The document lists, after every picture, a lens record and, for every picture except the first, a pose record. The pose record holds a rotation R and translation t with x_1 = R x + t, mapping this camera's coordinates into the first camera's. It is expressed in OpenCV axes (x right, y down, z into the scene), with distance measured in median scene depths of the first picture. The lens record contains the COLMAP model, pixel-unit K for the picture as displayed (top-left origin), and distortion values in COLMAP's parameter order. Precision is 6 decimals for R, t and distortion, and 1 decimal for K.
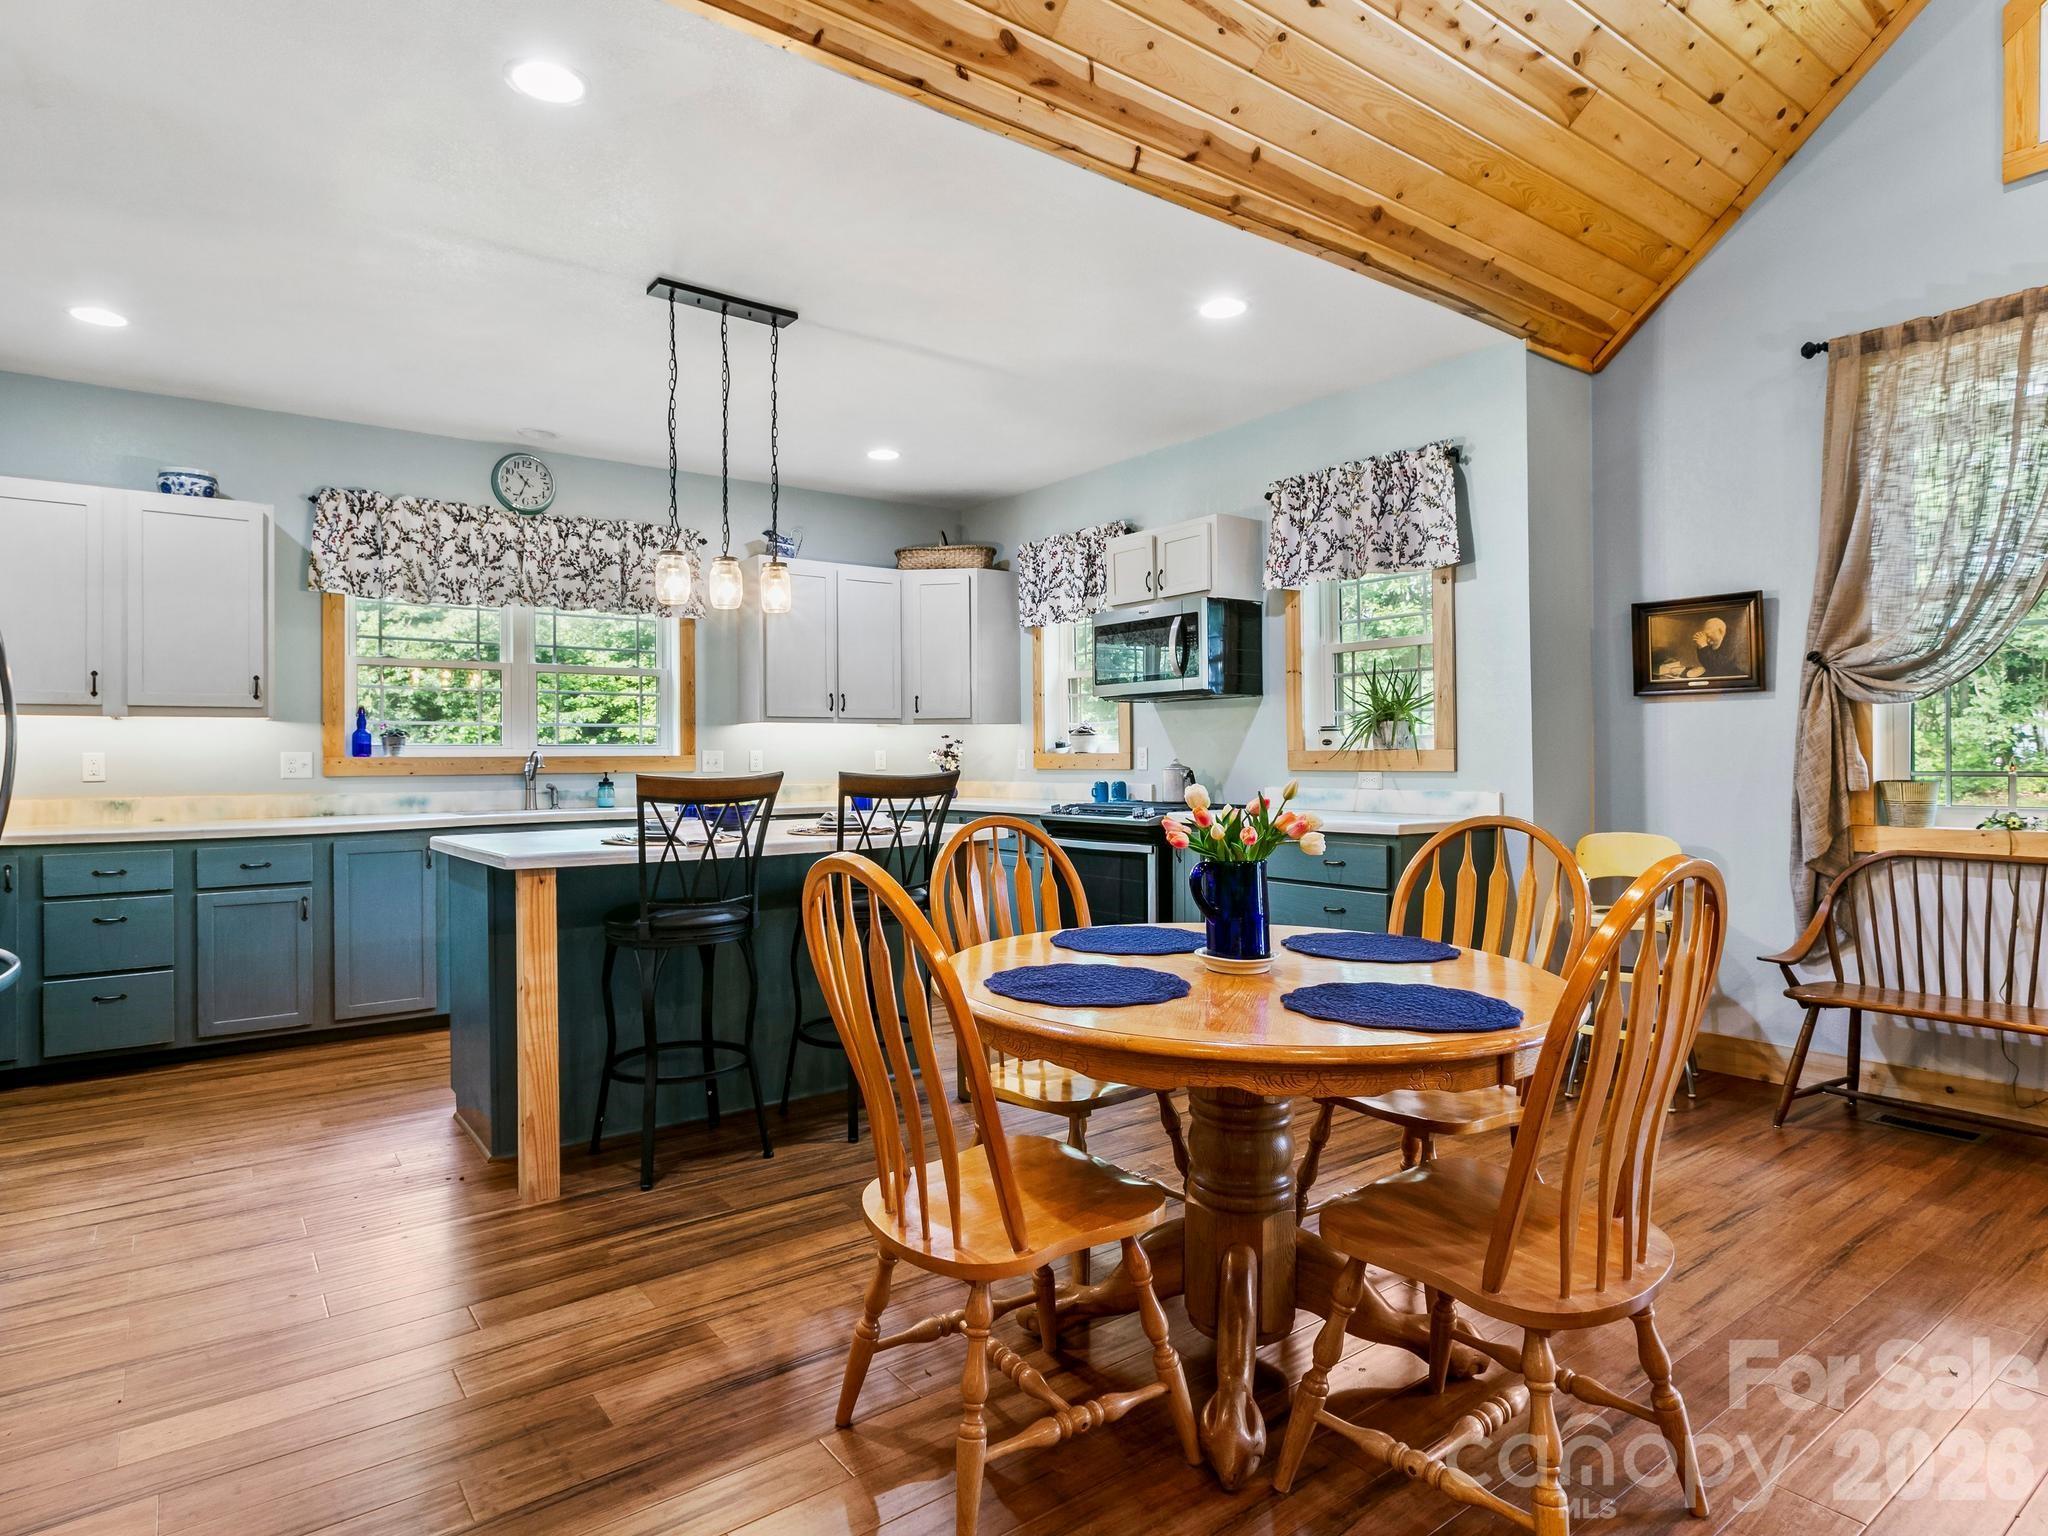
lens RADIAL K [[1115.8, 0, 1021.4], [0, 1115.8, 763.8], [0, 0, 1]] dist [-0.014967, 0.002027]
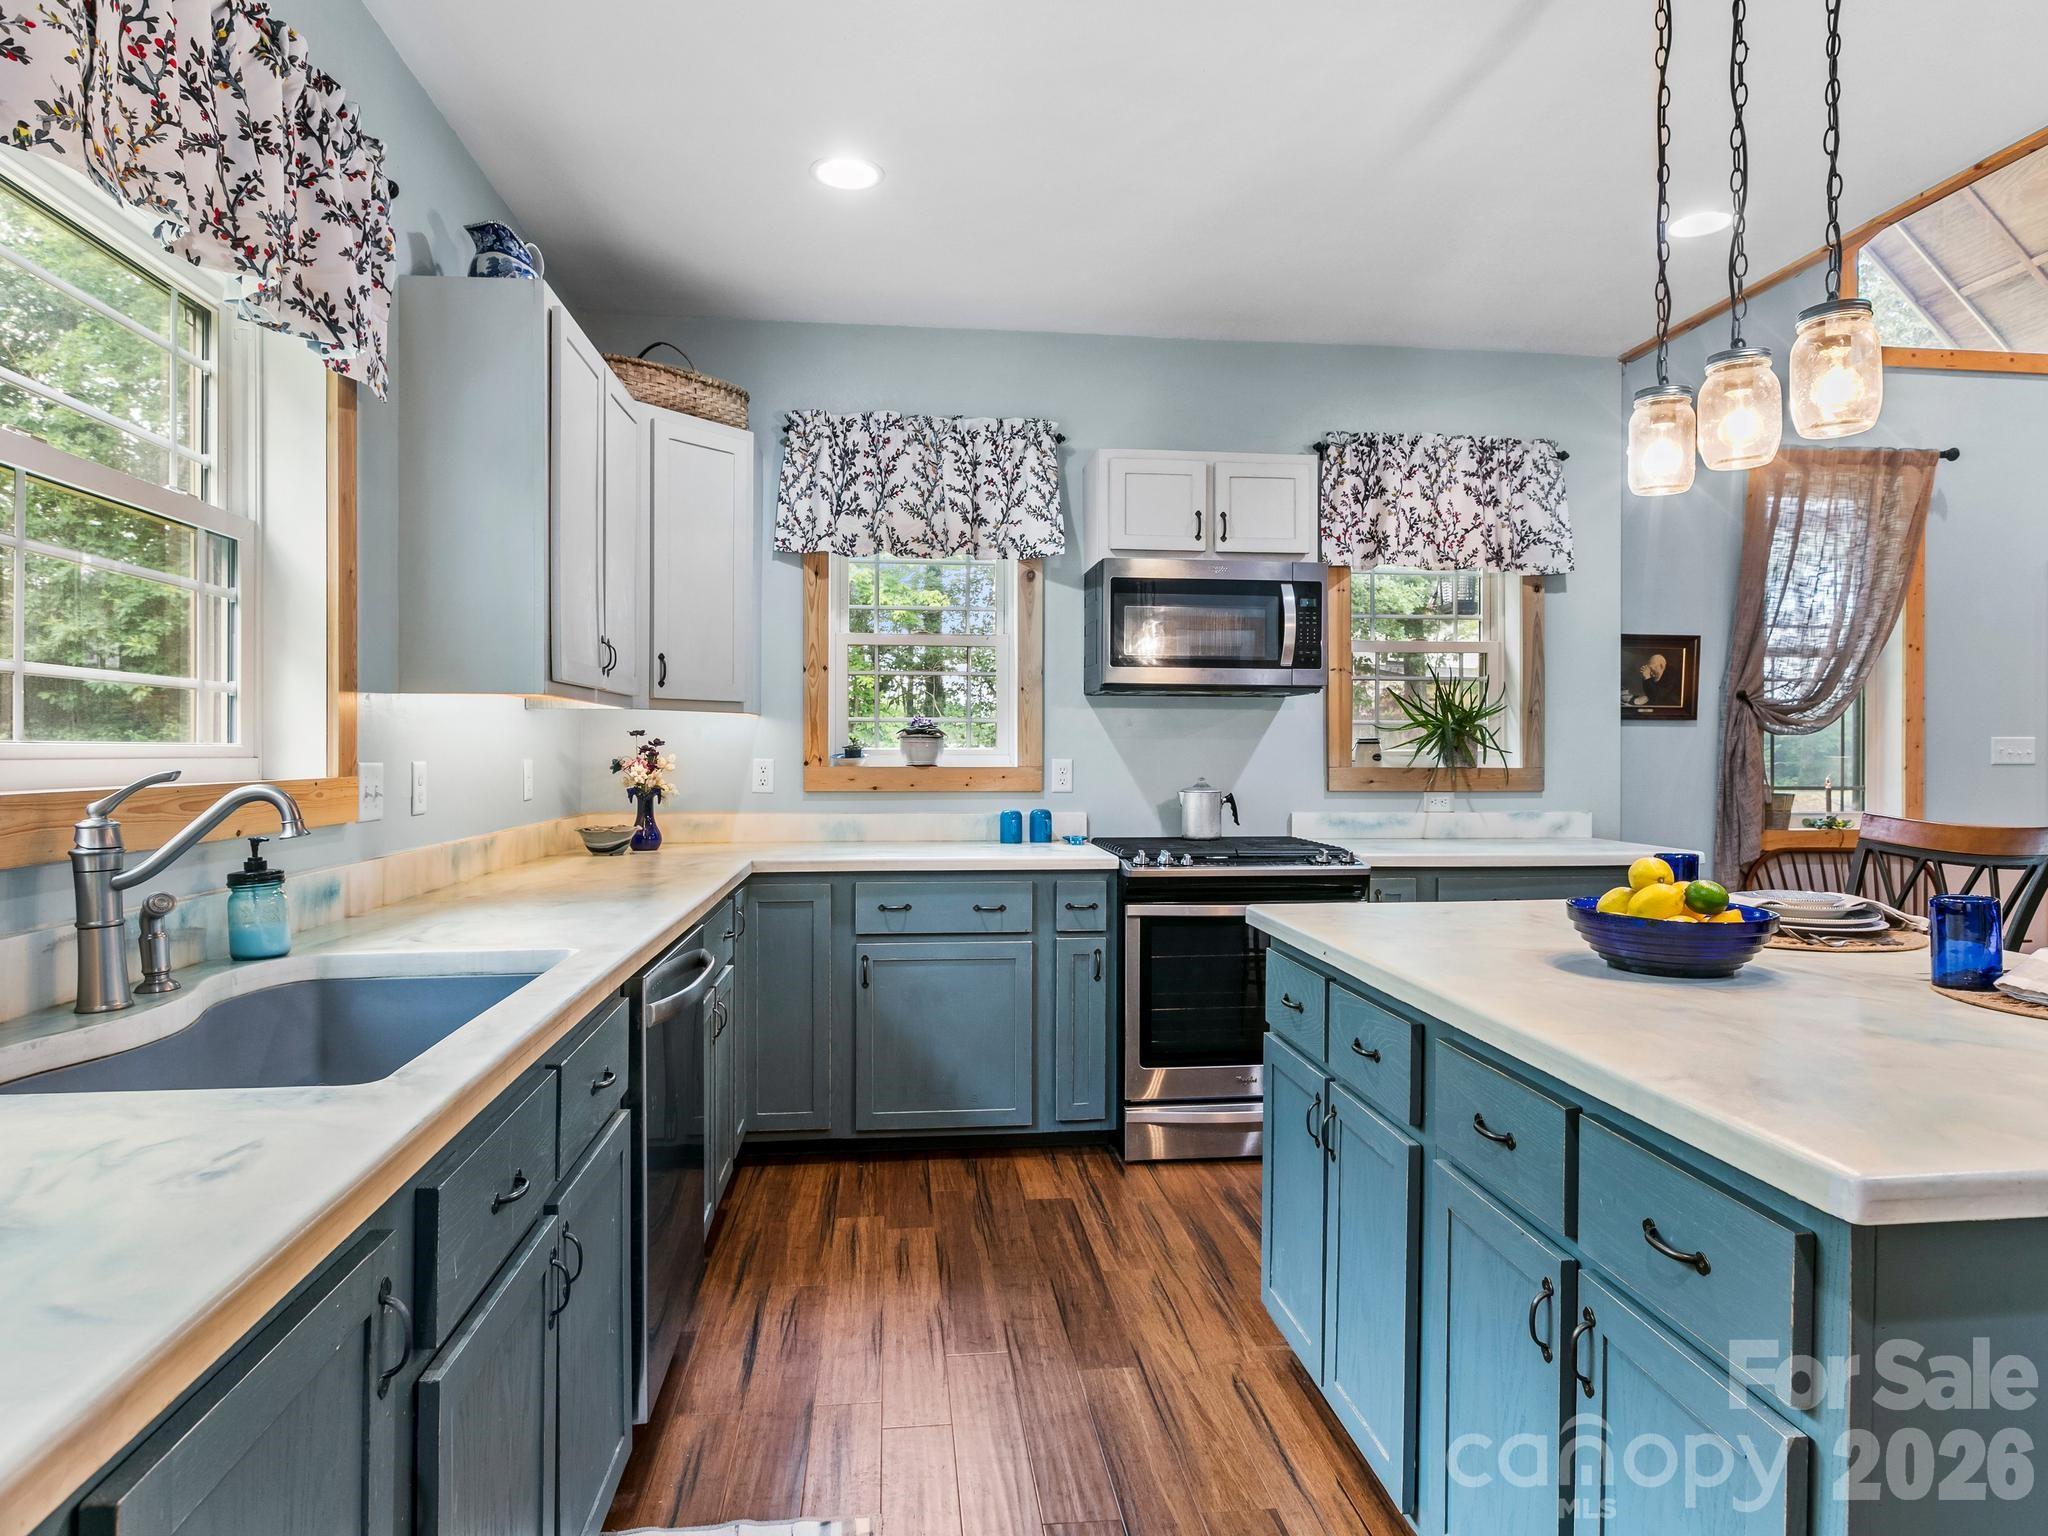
lens RADIAL K [[1182.7, 0, 1018.9], [0, 1182.7, 758.4], [0, 0, 1]] dist [-0.002438, -0.000316]
pose [[0.501354, 0.003702, 0.865234, -0.675784], [-0.002463, 0.999993, -0.002852, -0.016251], [-0.865238, -0.000702, 0.501360, 0.844824]]
